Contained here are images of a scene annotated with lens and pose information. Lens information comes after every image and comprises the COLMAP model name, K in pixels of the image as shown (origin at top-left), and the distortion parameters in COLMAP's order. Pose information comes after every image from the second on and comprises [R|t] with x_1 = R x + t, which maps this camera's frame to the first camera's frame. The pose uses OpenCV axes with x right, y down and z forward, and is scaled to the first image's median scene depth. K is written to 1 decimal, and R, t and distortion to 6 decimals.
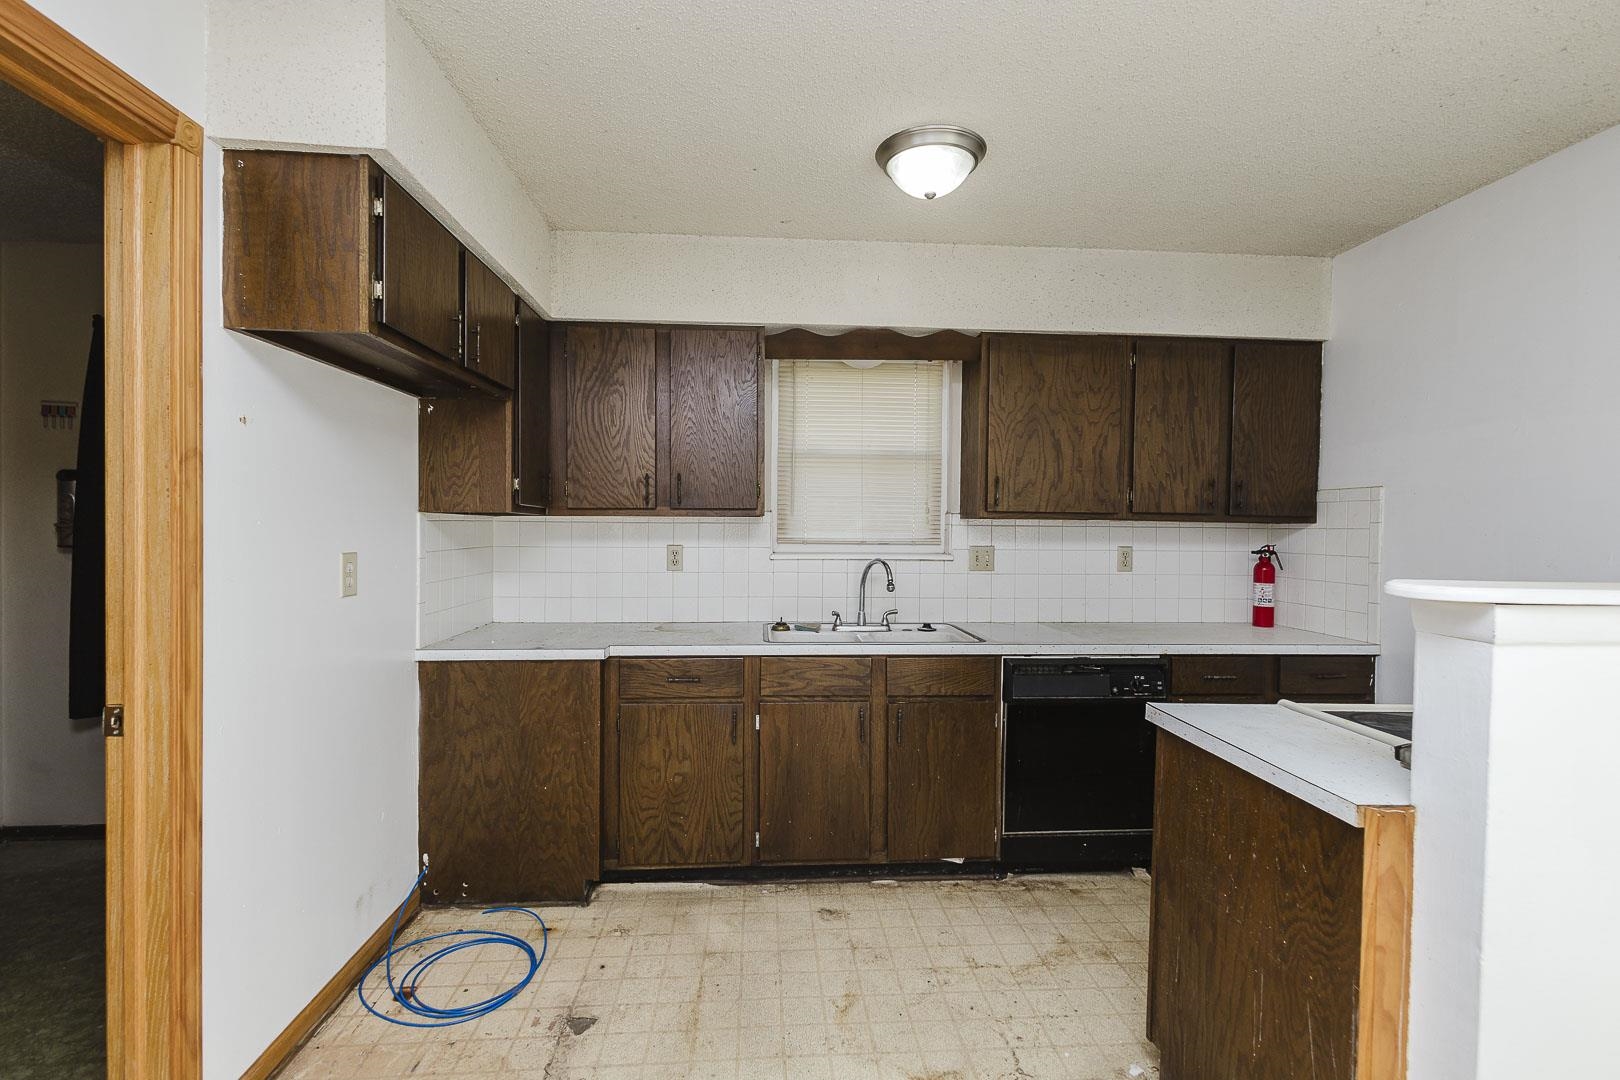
lens RADIAL K [[740.4, 0, 809.1], [0, 740.4, 539.7], [0, 0, 1]] dist [0.008630, -0.004429]
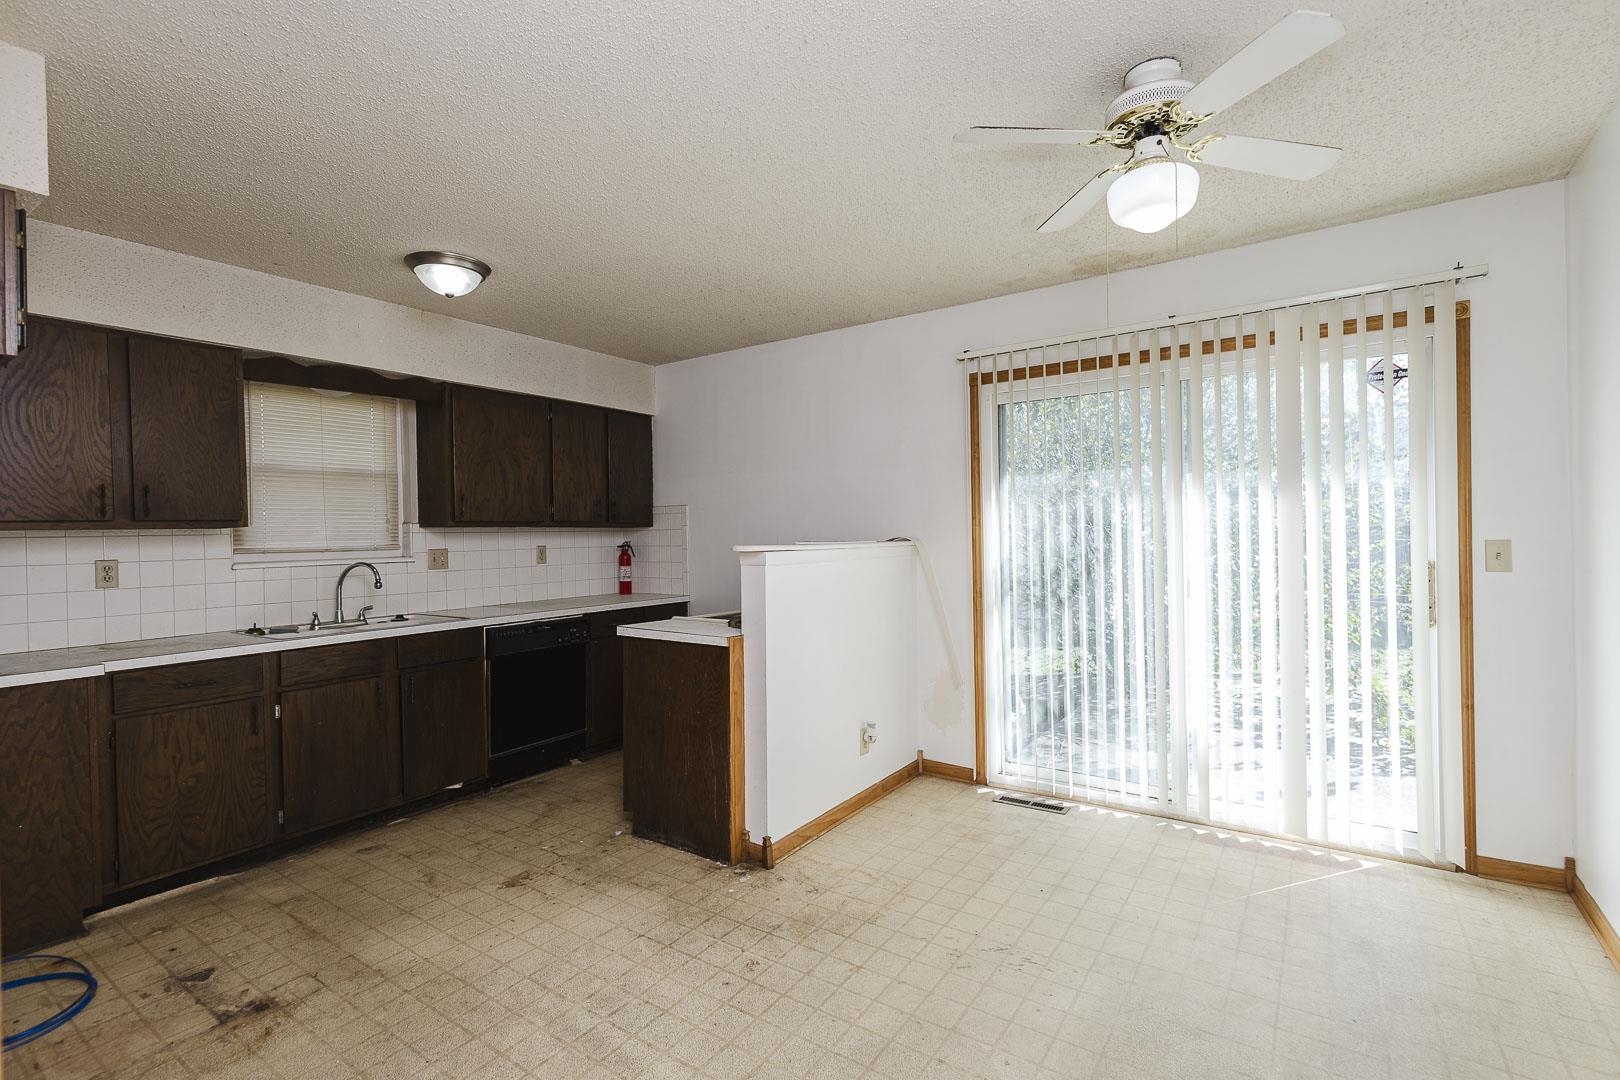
lens RADIAL K [[740.4, 0, 813.8], [0, 740.4, 541.0], [0, 0, 1]] dist [0.008630, -0.004429]
pose [[0.620152, -0.029135, 0.783941, -0.434807], [0.039243, 0.999211, 0.006091, 0.014673], [-0.783500, 0.026987, 0.620806, -0.330563]]
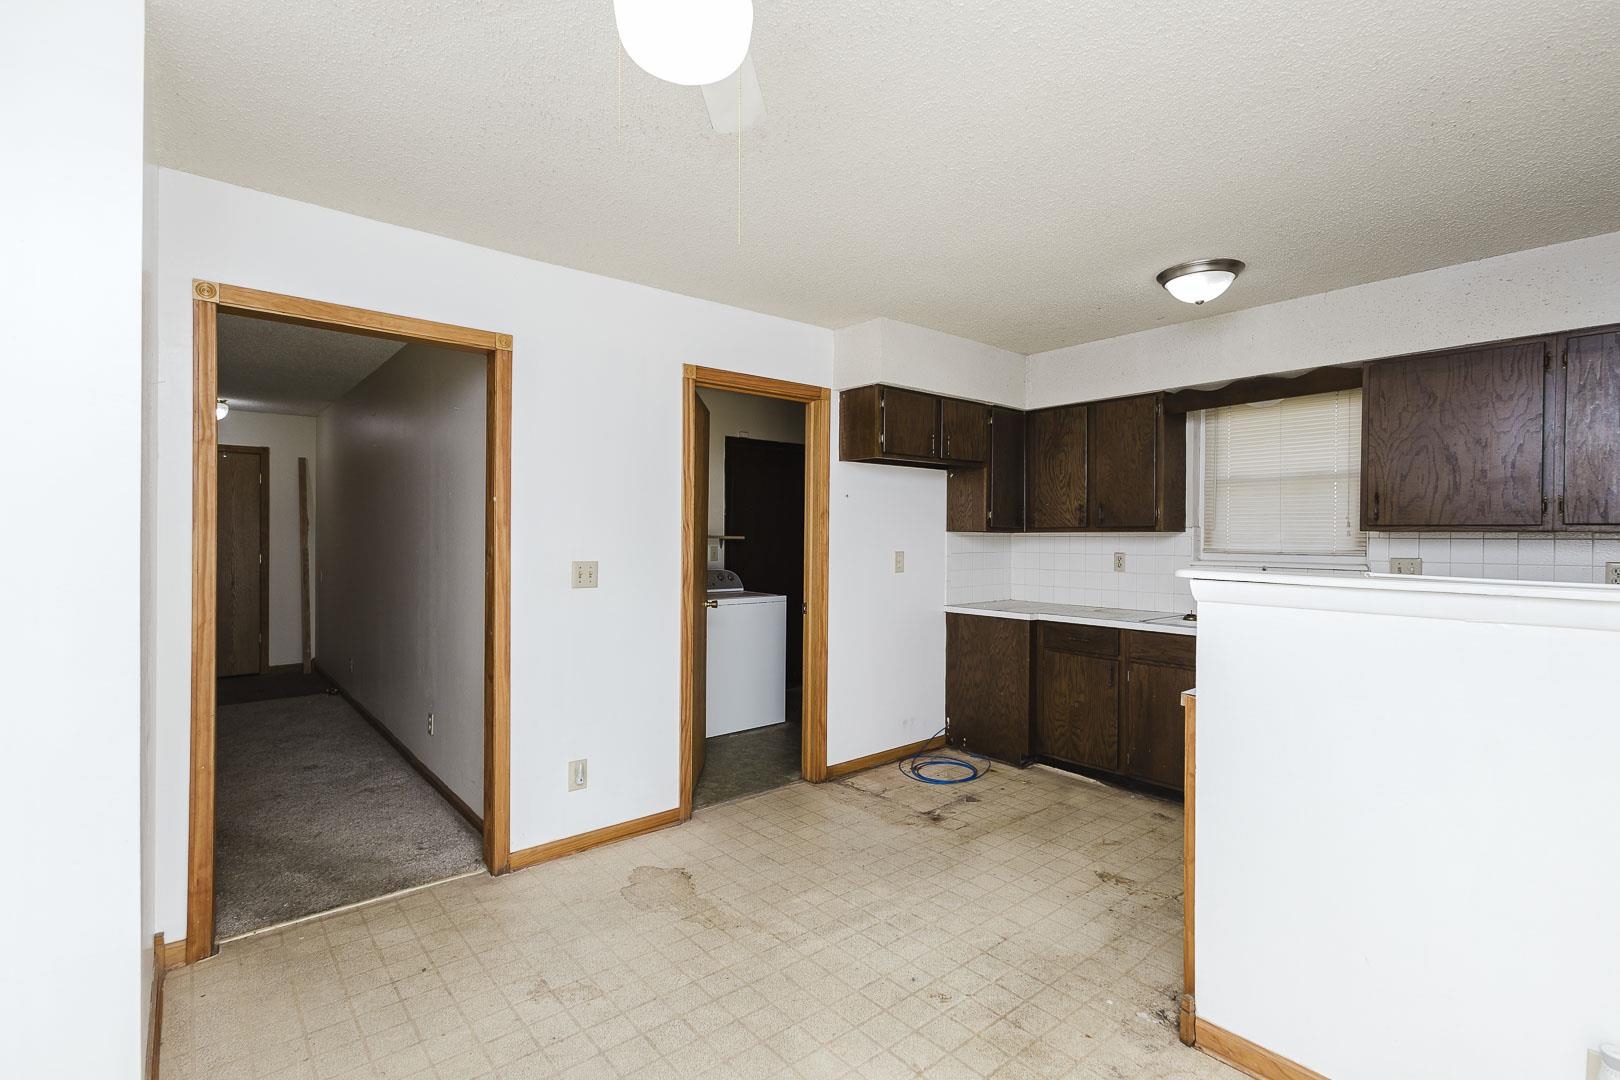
lens RADIAL K [[740.4, 0, 812.3], [0, 740.4, 541.9], [0, 0, 1]] dist [0.008630, -0.004429]
pose [[0.591817, 0.001824, -0.806070, 0.716744], [-0.015757, 0.999833, -0.009307, 0.010610], [0.805918, 0.018209, 0.591747, -0.341269]]
